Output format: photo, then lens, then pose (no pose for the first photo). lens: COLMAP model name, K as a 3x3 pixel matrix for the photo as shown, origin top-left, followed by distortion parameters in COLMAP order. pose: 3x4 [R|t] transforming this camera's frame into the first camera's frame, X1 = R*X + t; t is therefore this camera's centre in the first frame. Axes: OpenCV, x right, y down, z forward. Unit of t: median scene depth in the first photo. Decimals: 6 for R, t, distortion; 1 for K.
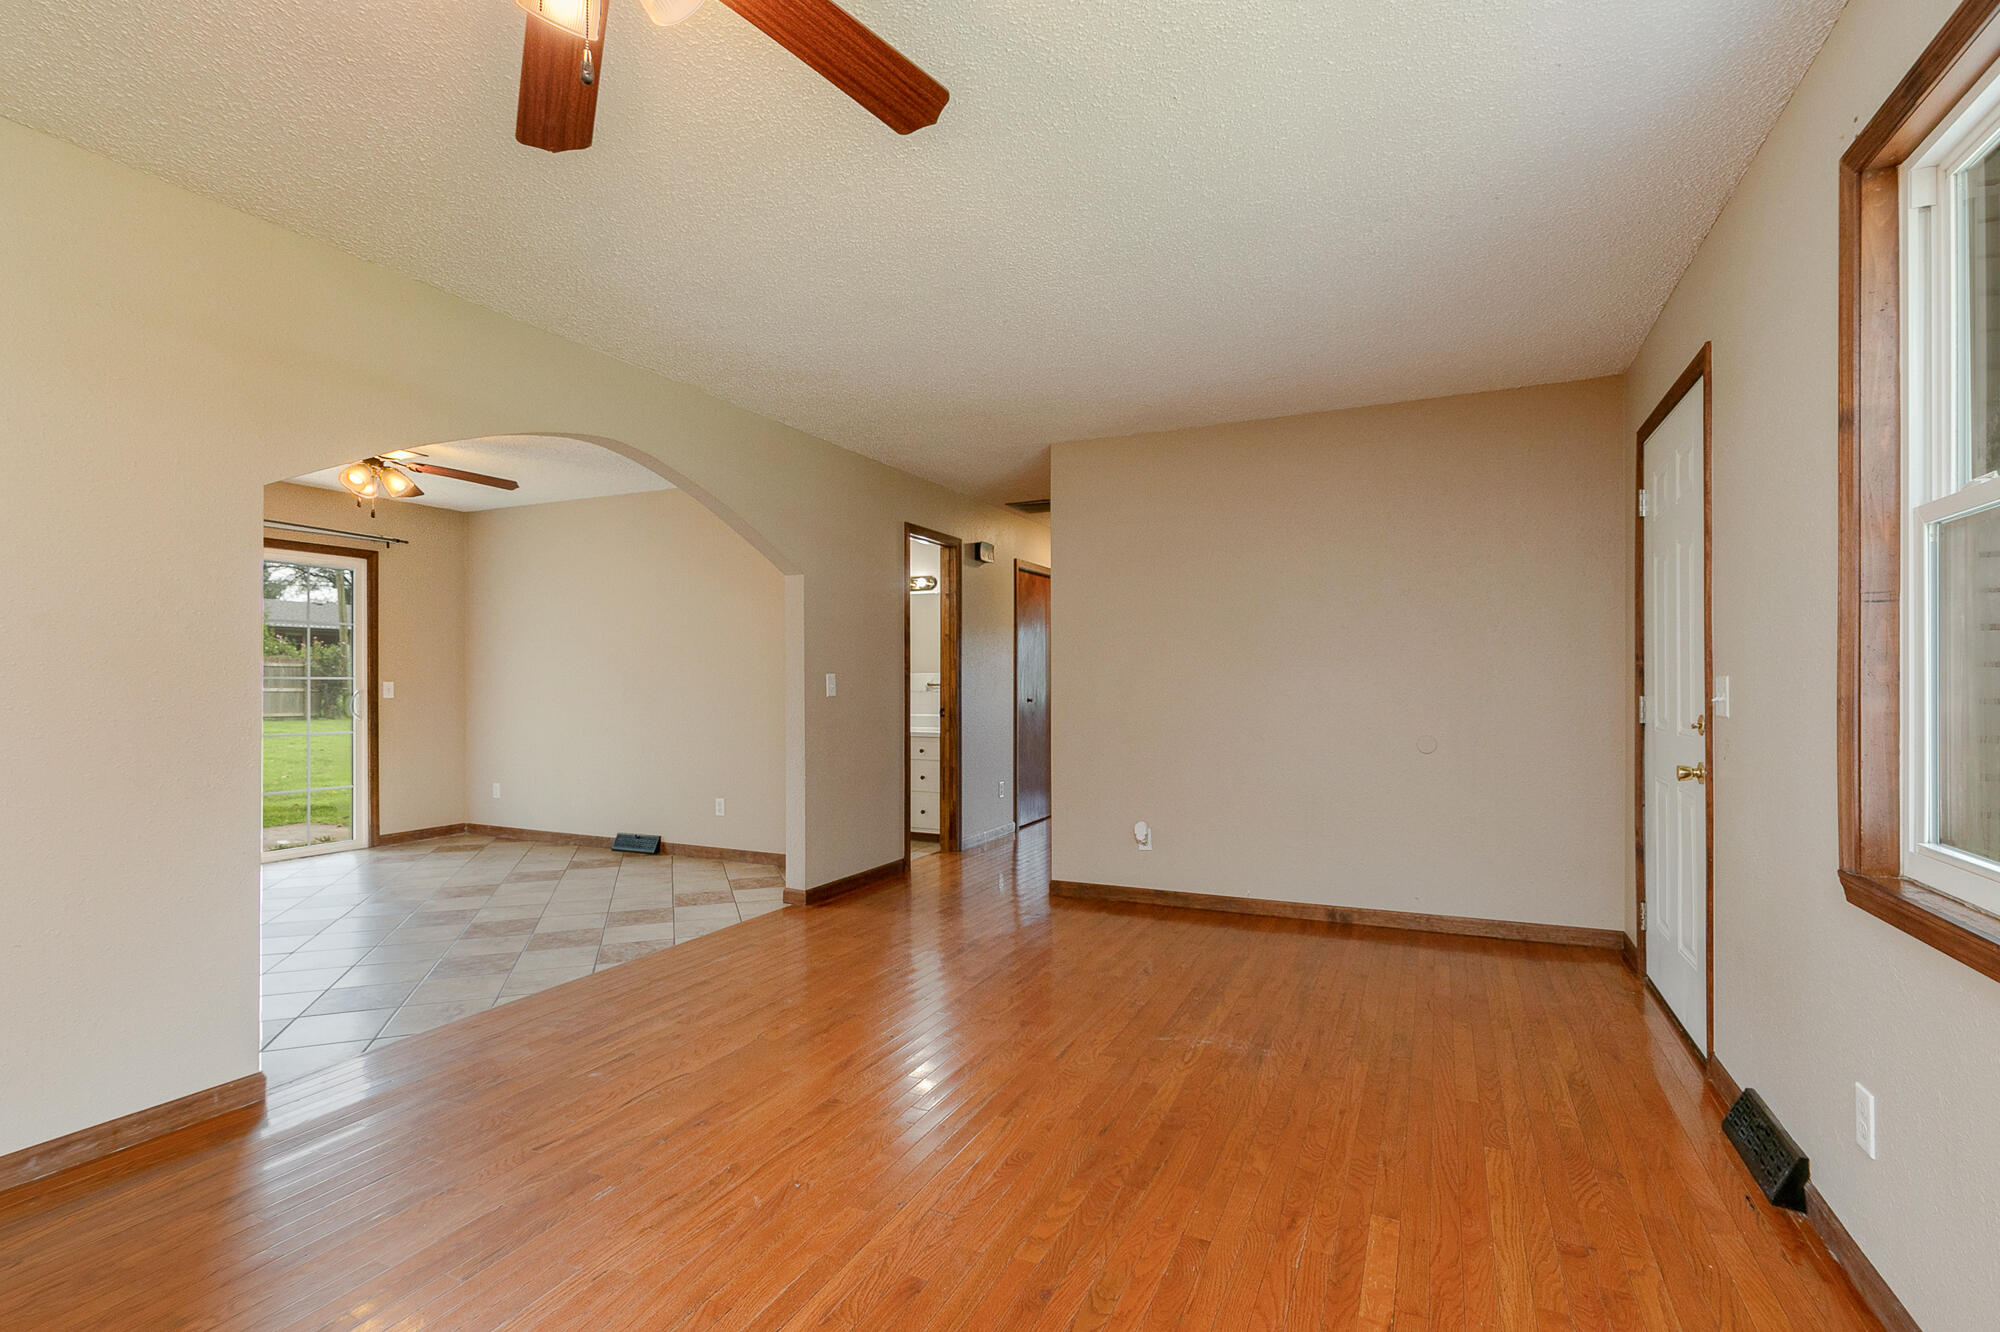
lens RADIAL K [[938.1, 0, 1006.0], [0, 938.1, 672.7], [0, 0, 1]] dist [0.000511, -0.000323]
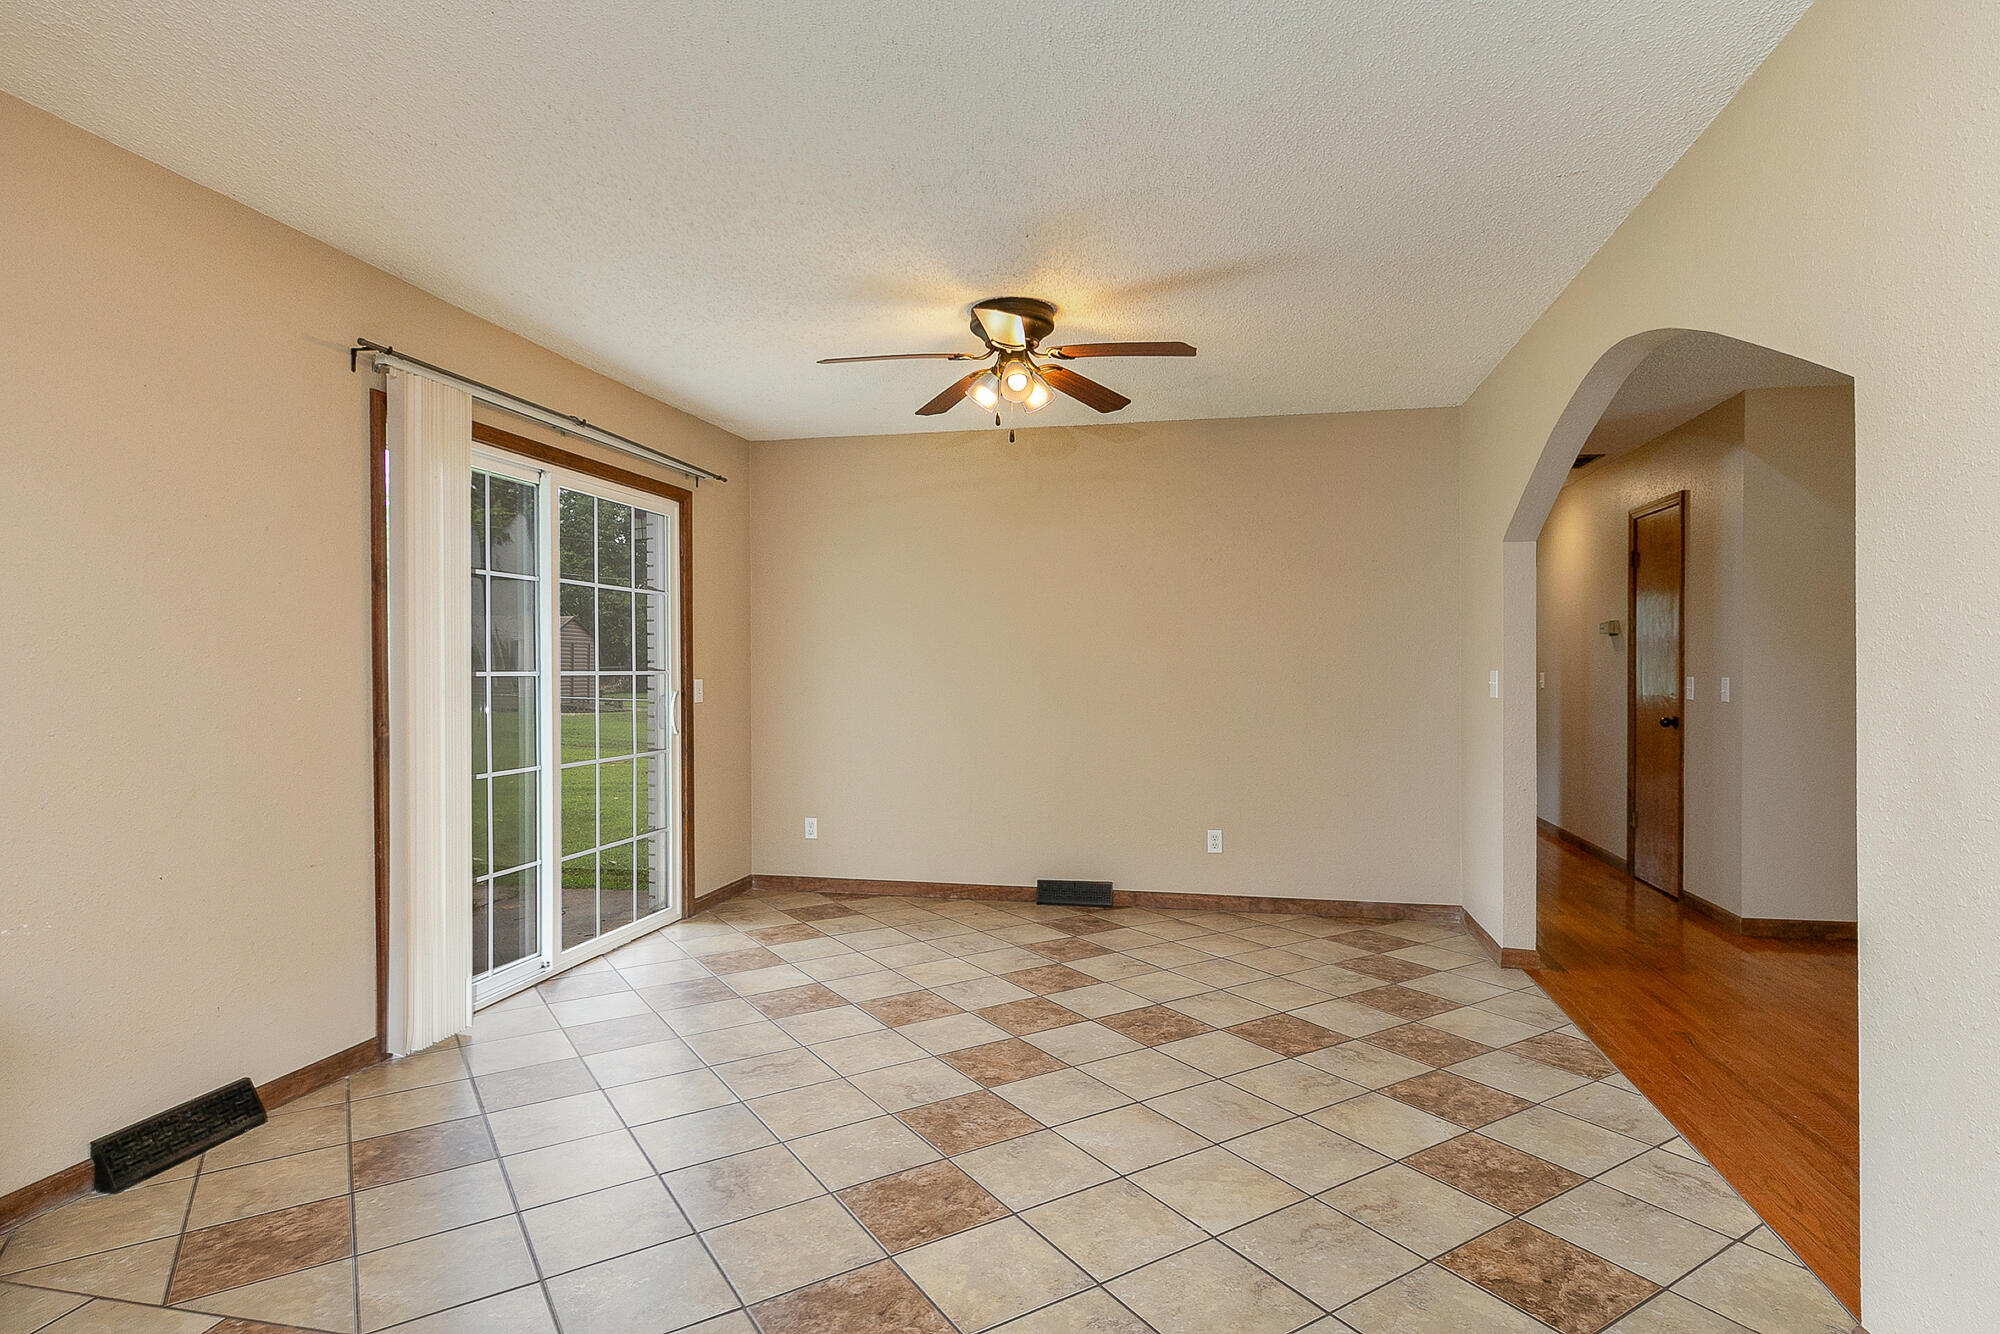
lens RADIAL K [[1059.3, 0, 1000.0], [0, 1059.3, 667.0], [0, 0, 1]] dist [0.004244, 0.000471]
pose [[0.974059, -0.003248, 0.226269, -0.972373], [0.000692, 0.999935, 0.011372, -0.013129], [-0.226291, -0.010920, 0.973998, 0.289411]]
